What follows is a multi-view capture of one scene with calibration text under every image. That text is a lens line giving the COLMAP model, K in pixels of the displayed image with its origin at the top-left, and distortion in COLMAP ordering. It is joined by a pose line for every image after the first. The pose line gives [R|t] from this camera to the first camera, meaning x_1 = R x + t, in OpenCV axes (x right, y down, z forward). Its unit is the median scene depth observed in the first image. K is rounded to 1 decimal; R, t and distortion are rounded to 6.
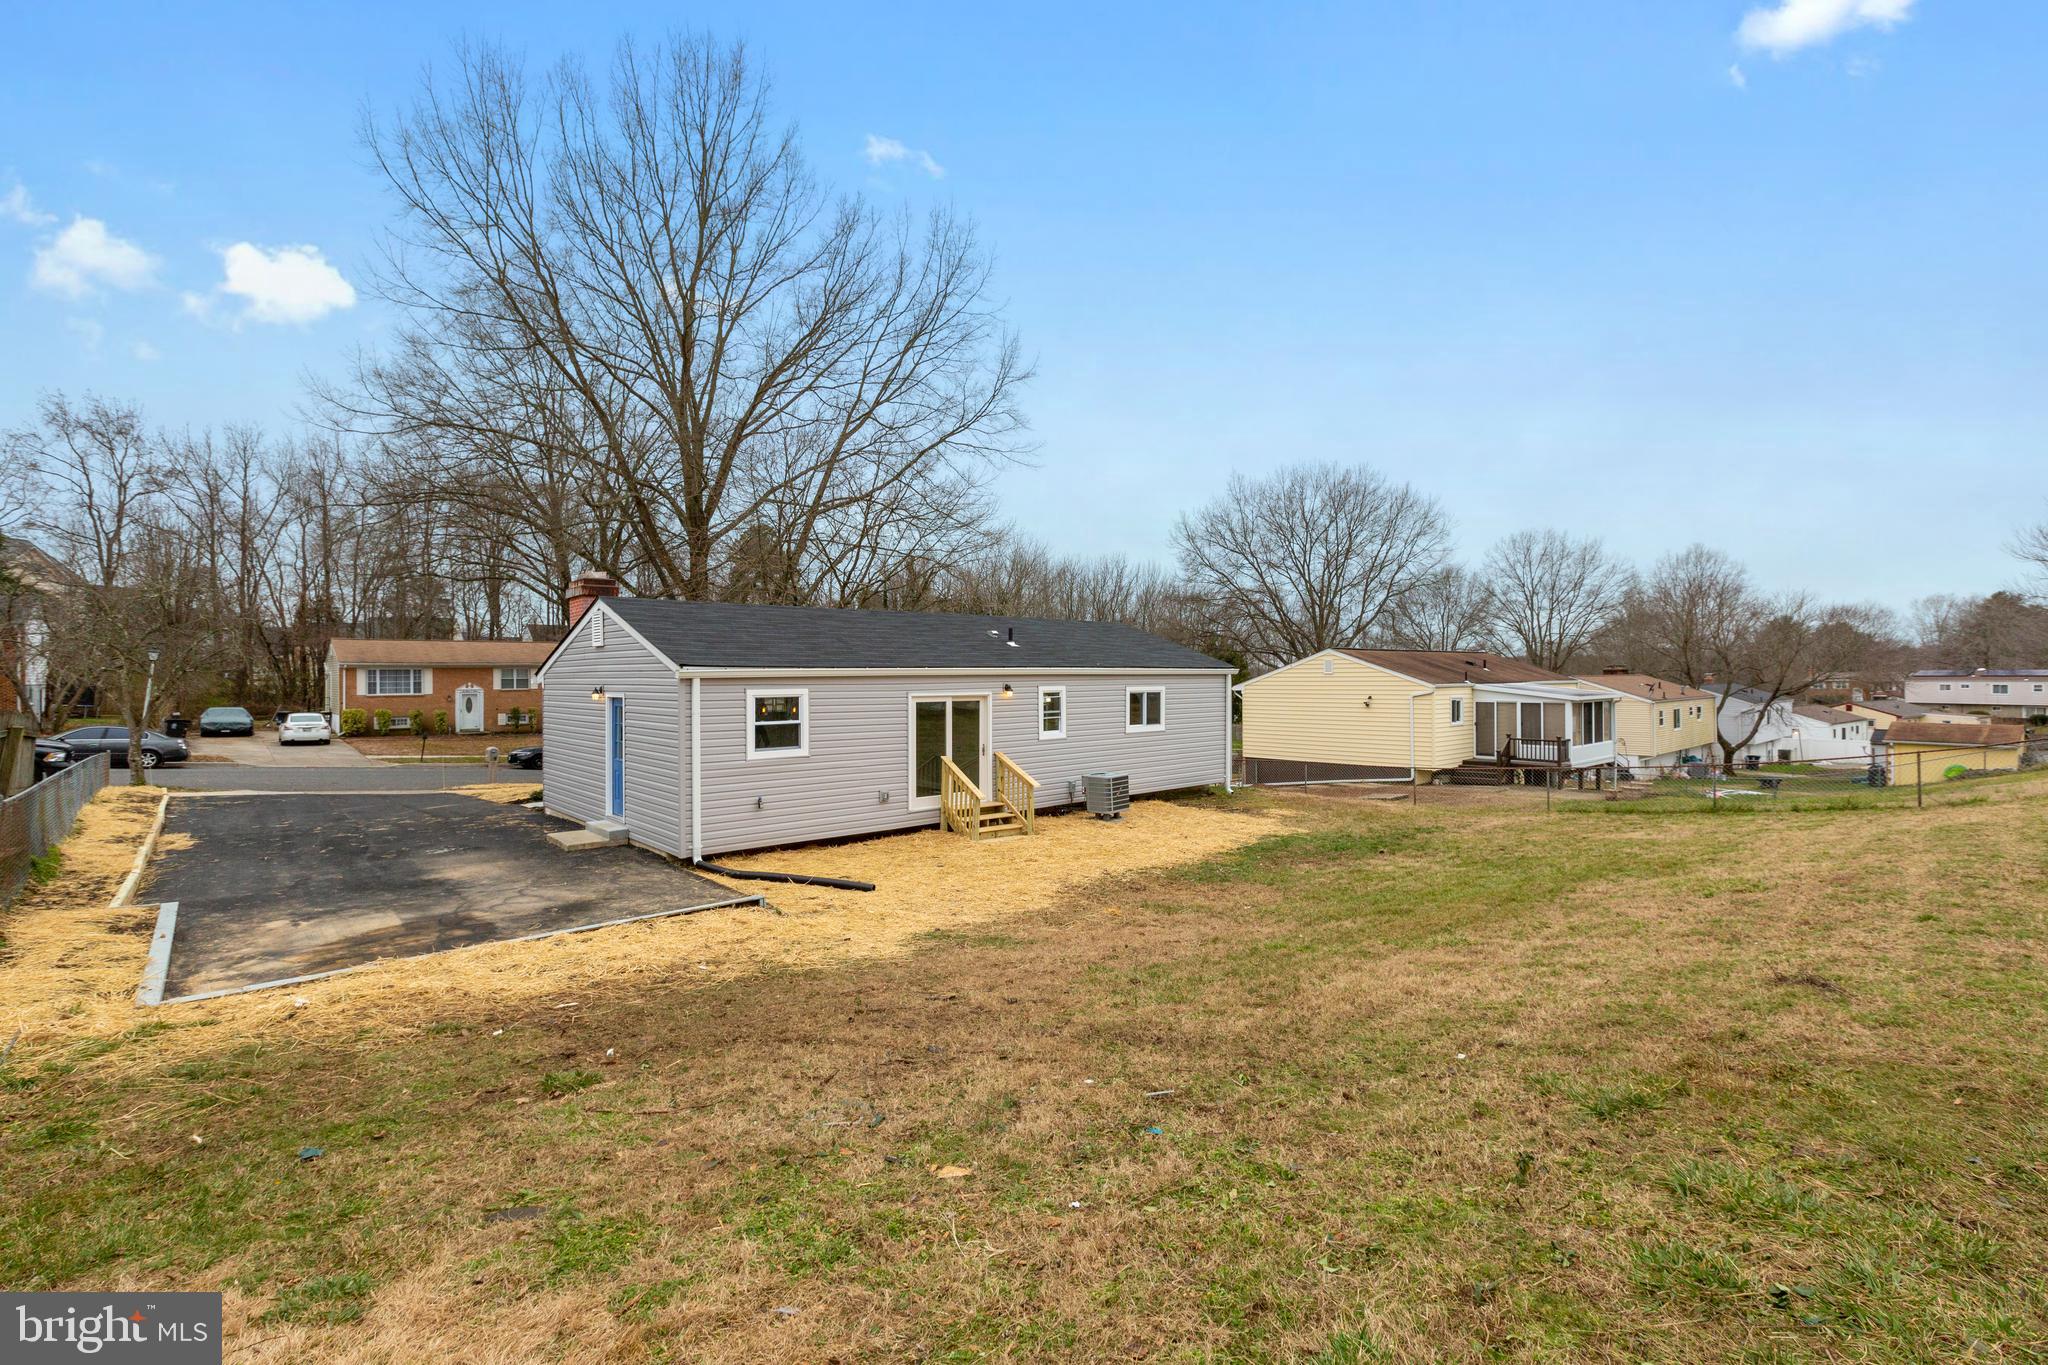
lens RADIAL K [[908.5, 0, 1019.6], [0, 908.5, 675.5], [0, 0, 1]] dist [-0.000185, -0.000219]
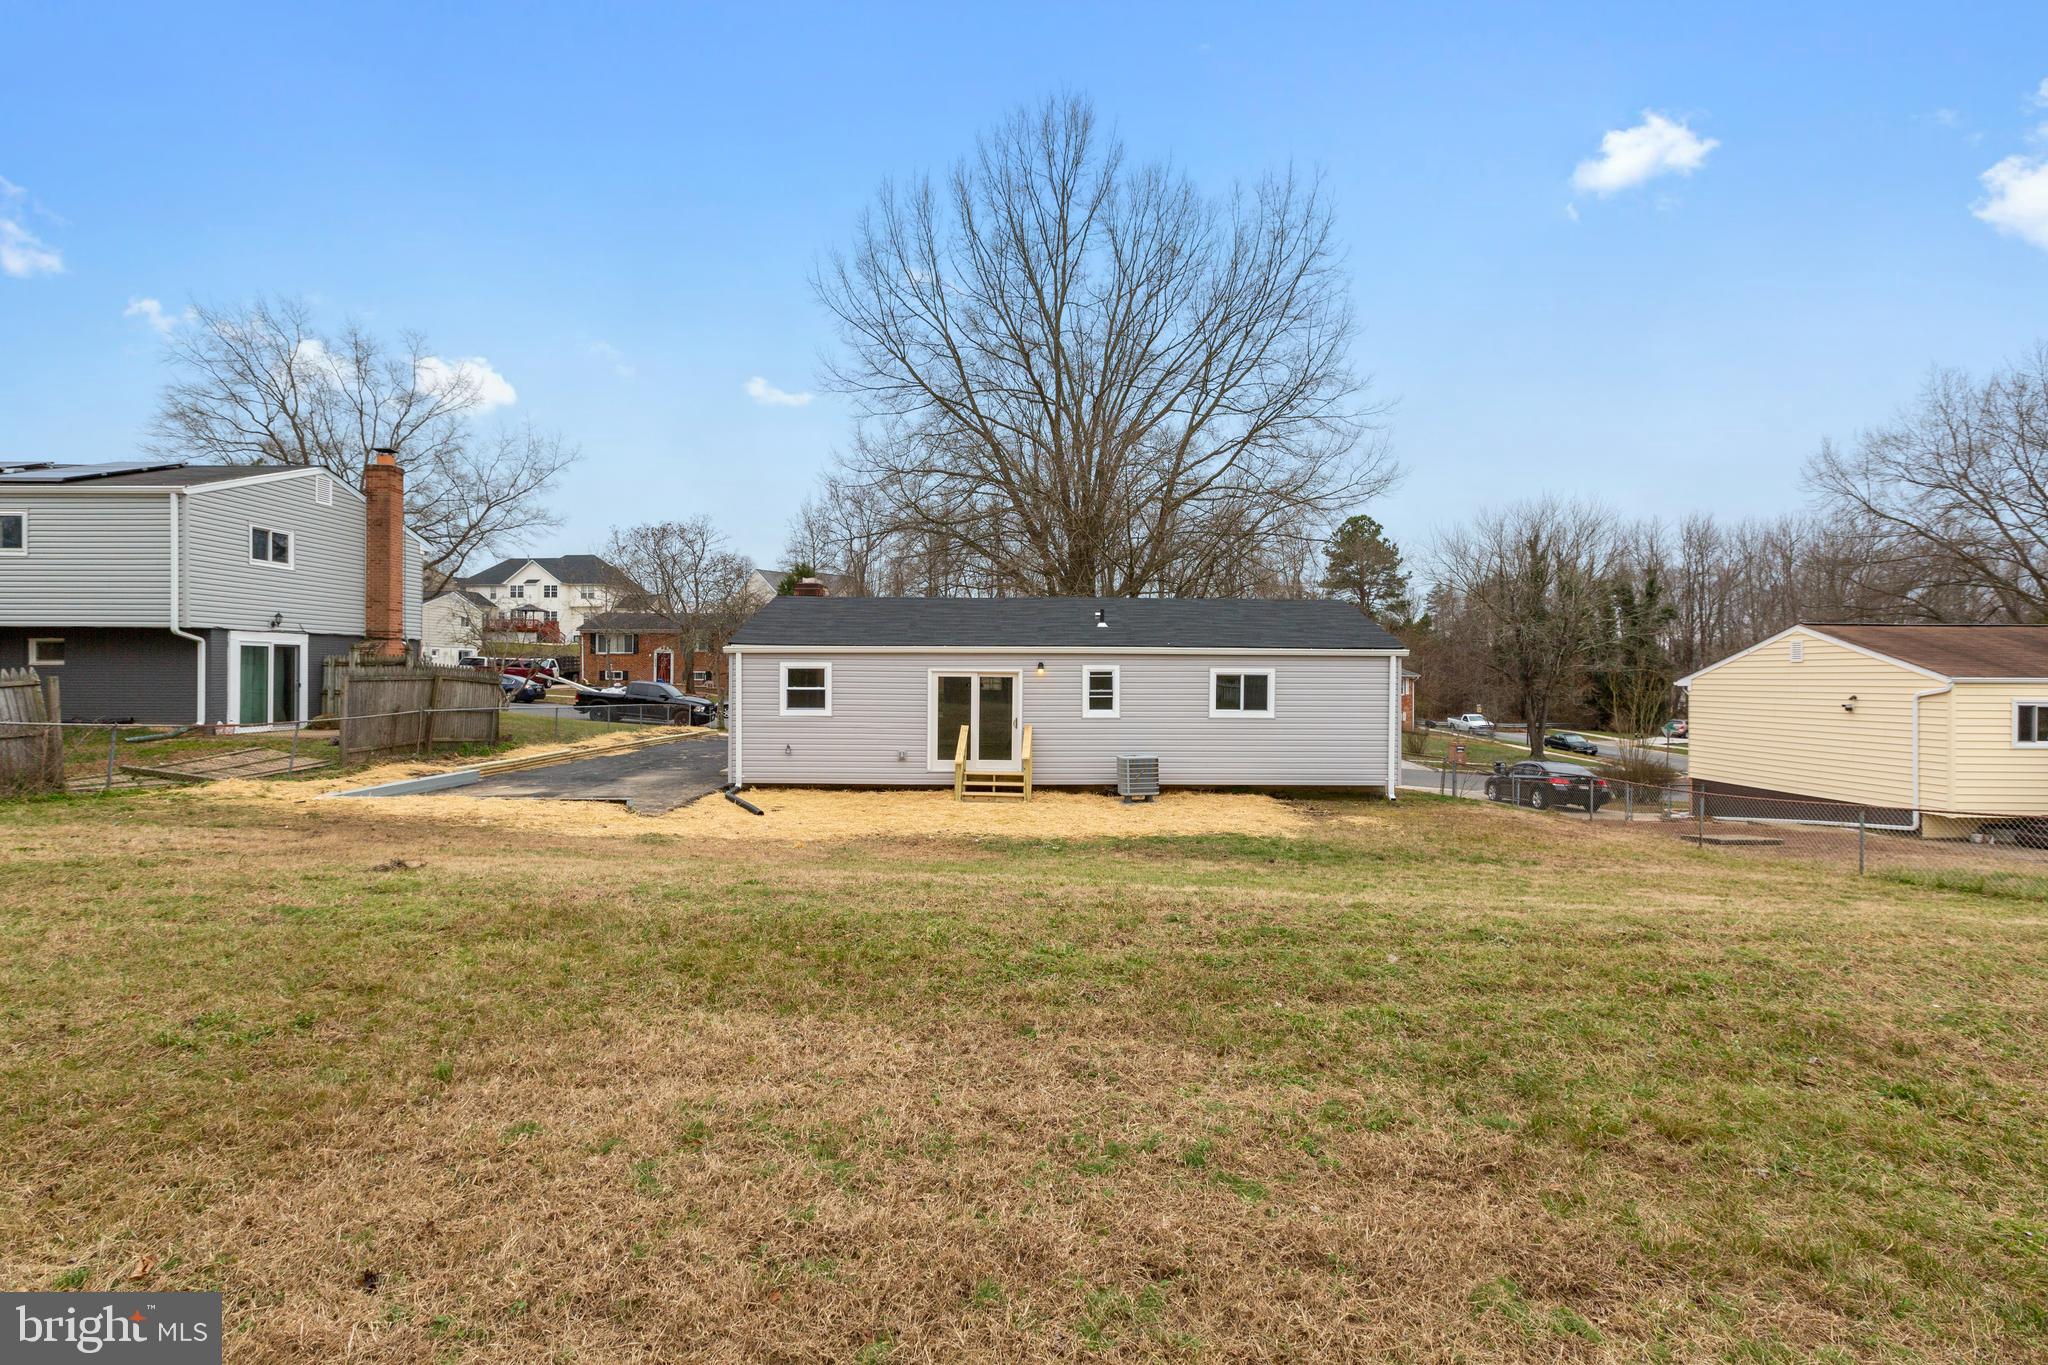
lens RADIAL K [[908.5, 0, 1019.6], [0, 908.5, 675.5], [0, 0, 1]] dist [-0.000185, -0.000219]
pose [[0.744336, 0.013138, -0.667676, 0.694771], [-0.010376, 0.999913, 0.008108, 0.017379], [0.667725, 0.000892, 0.744408, 0.213197]]
